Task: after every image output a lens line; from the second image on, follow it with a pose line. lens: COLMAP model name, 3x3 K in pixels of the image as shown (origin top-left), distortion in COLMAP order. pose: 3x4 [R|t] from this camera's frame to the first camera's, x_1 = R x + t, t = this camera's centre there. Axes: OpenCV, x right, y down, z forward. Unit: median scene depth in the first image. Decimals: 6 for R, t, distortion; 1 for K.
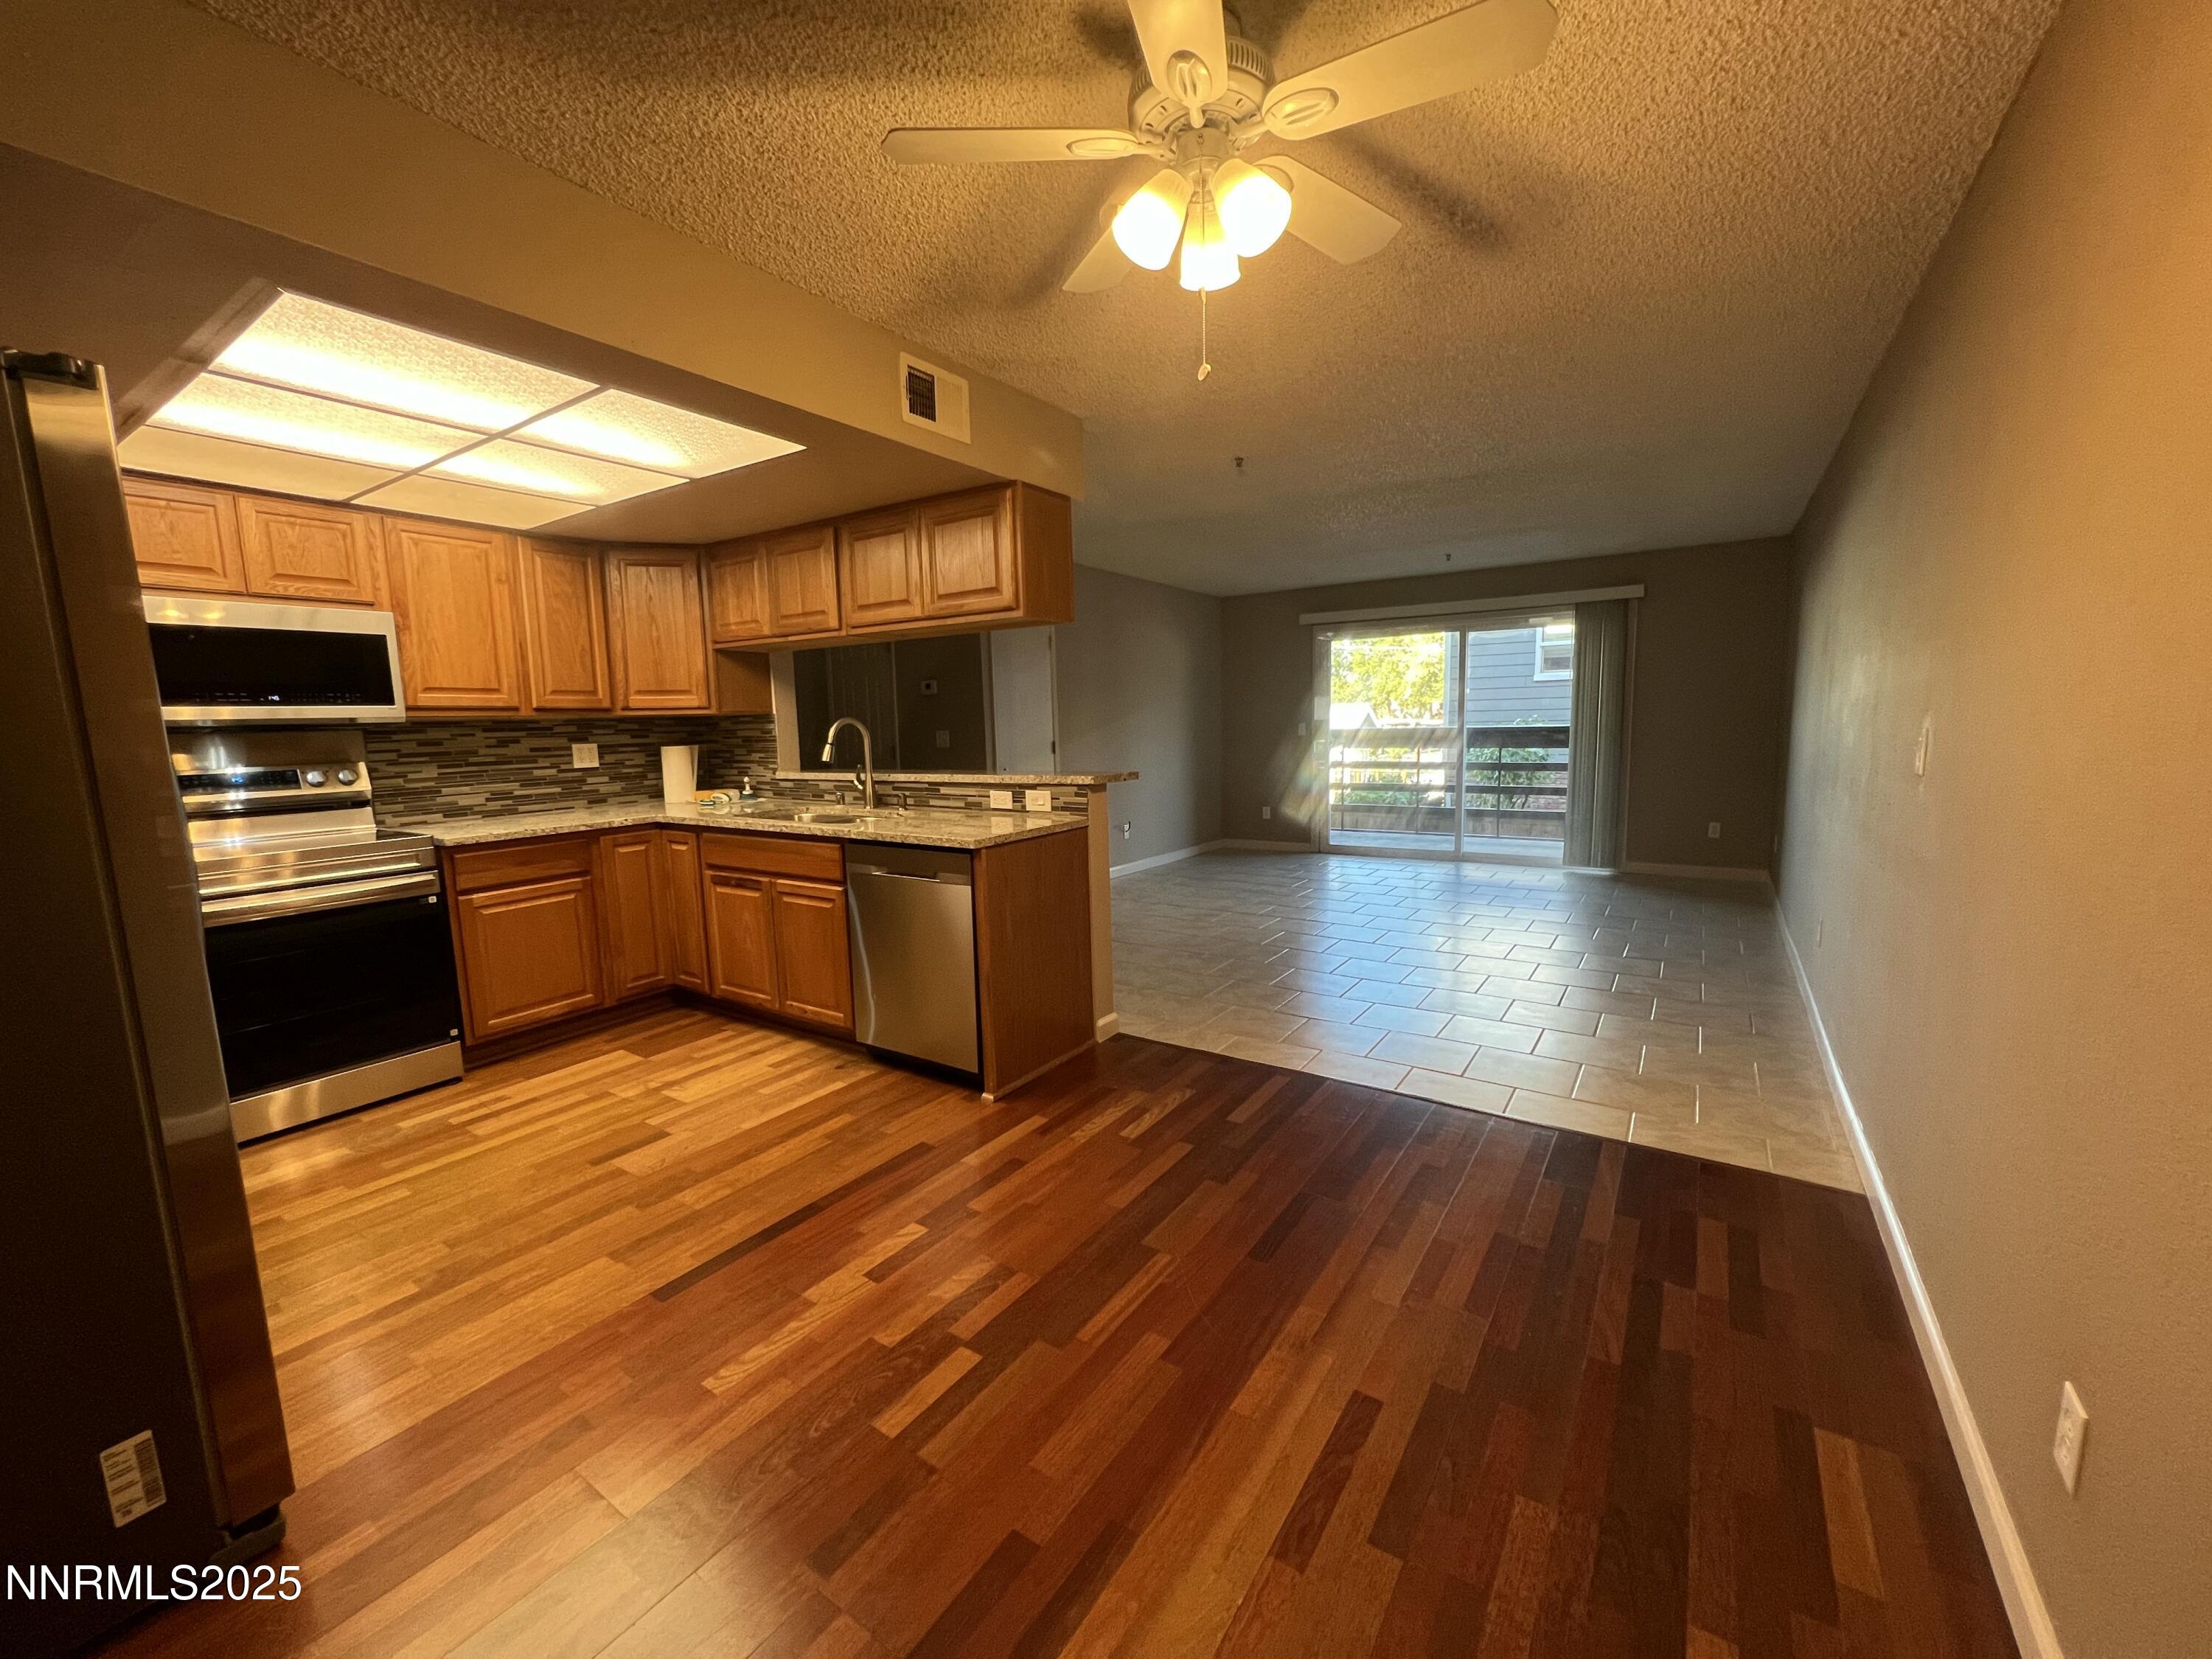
lens RADIAL K [[887.4, 0, 1096.7], [0, 887.4, 831.8], [0, 0, 1]] dist [-0.001499, 0.000219]
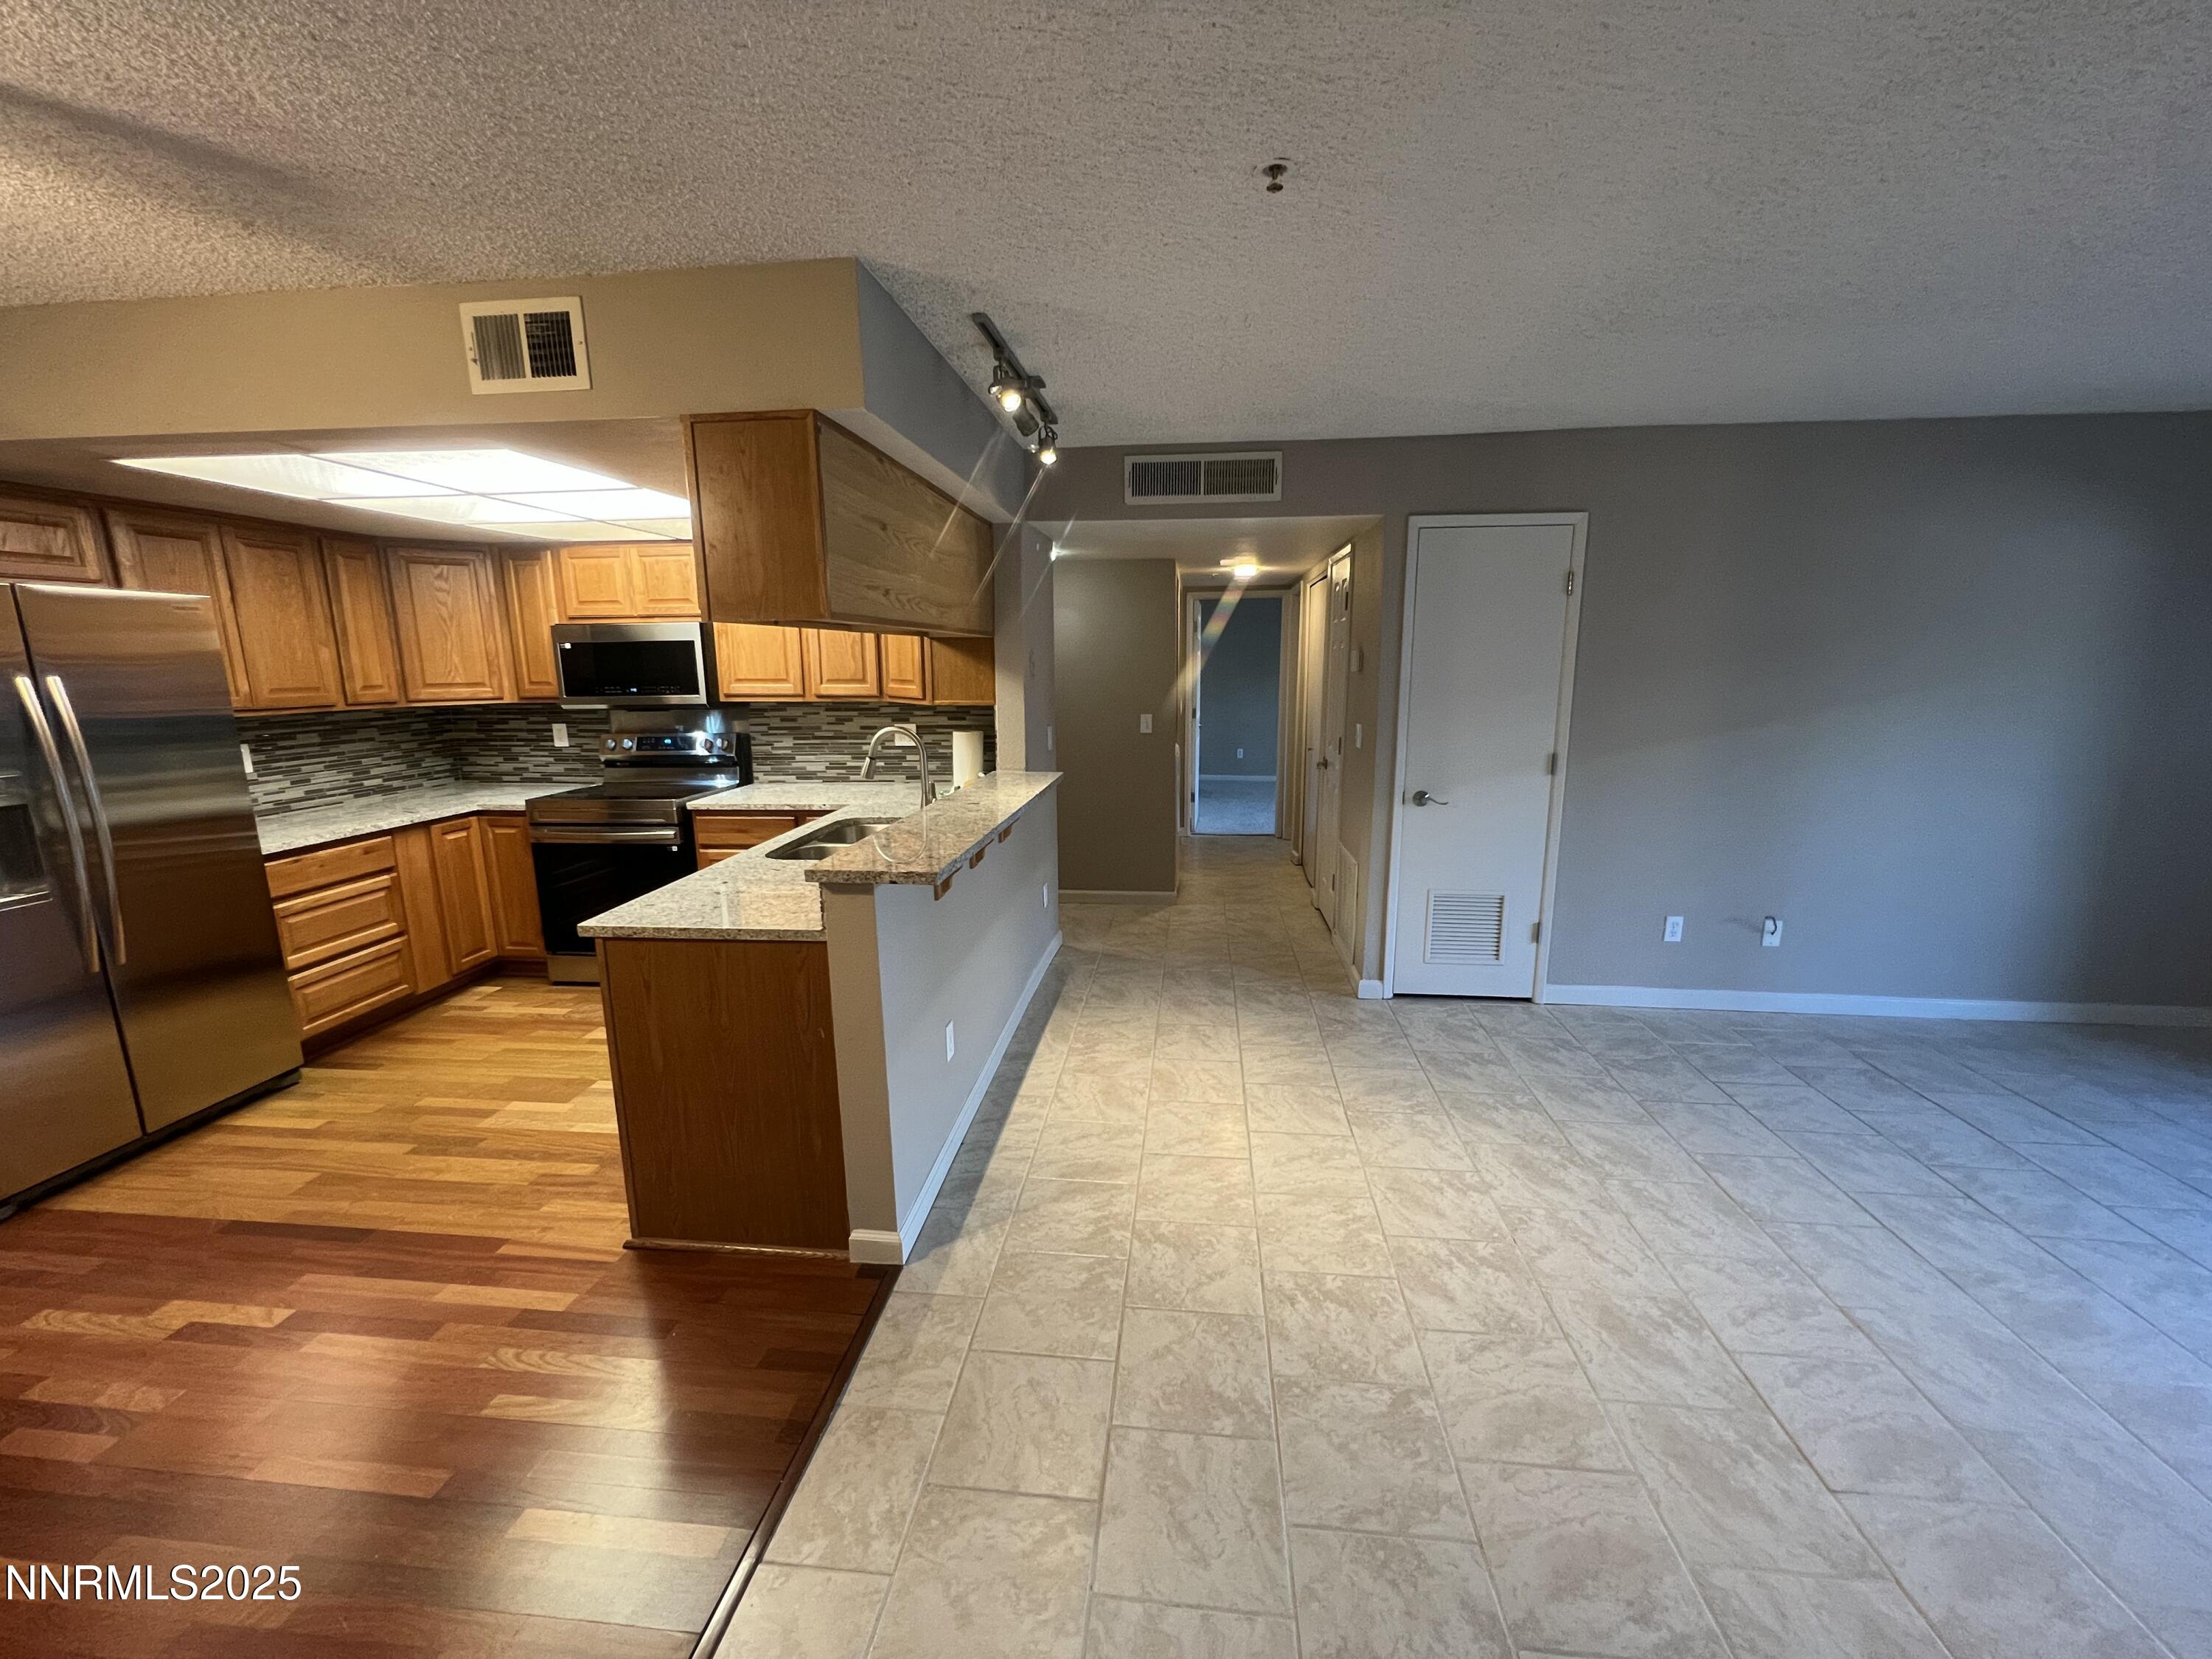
lens RADIAL K [[887.4, 0, 1096.0], [0, 887.4, 832.4], [0, 0, 1]] dist [-0.001499, 0.000219]
pose [[0.466461, 0.190338, -0.863820, 0.559043], [-0.111950, 0.981424, 0.155799, -0.186476], [0.877429, 0.024030, 0.479104, 0.784527]]
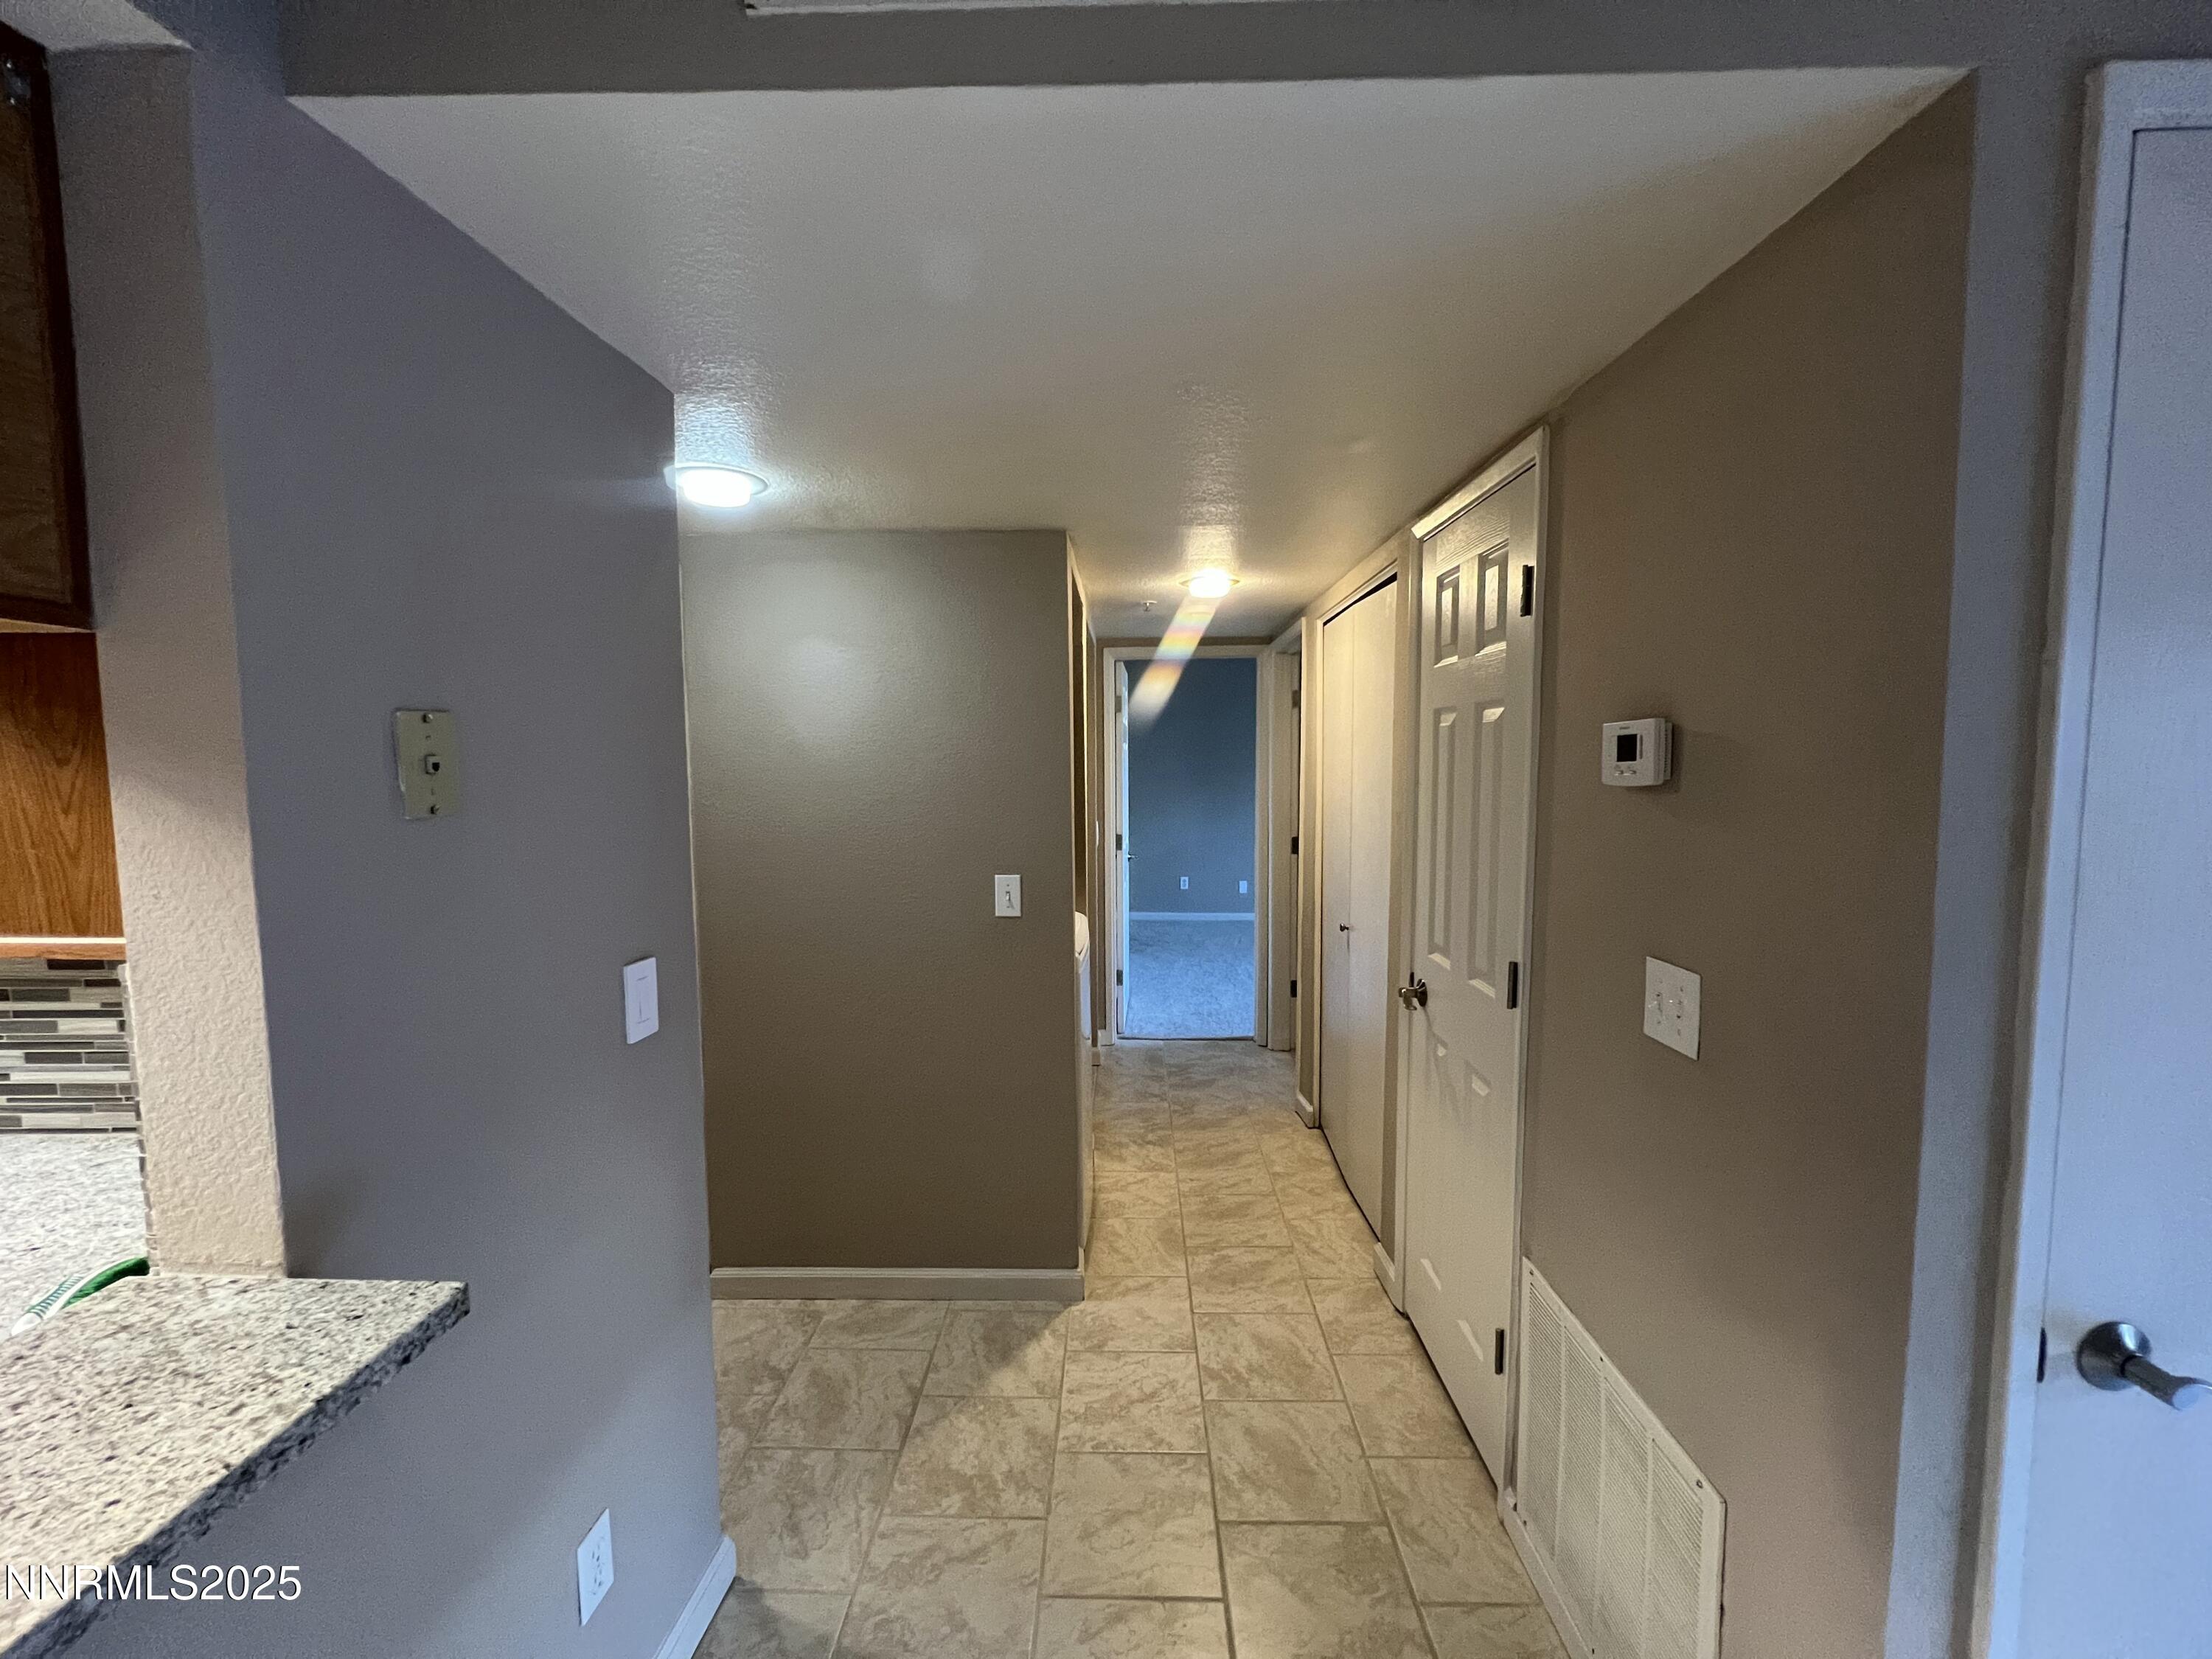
lens RADIAL K [[887.4, 0, 1084.3], [0, 887.4, 826.3], [0, 0, 1]] dist [-0.001499, 0.000219]
pose [[0.523240, 0.087320, -0.847700, -0.131307], [-0.108882, 0.993434, 0.035125, -0.223339], [0.845201, 0.073920, 0.529312, 1.258624]]
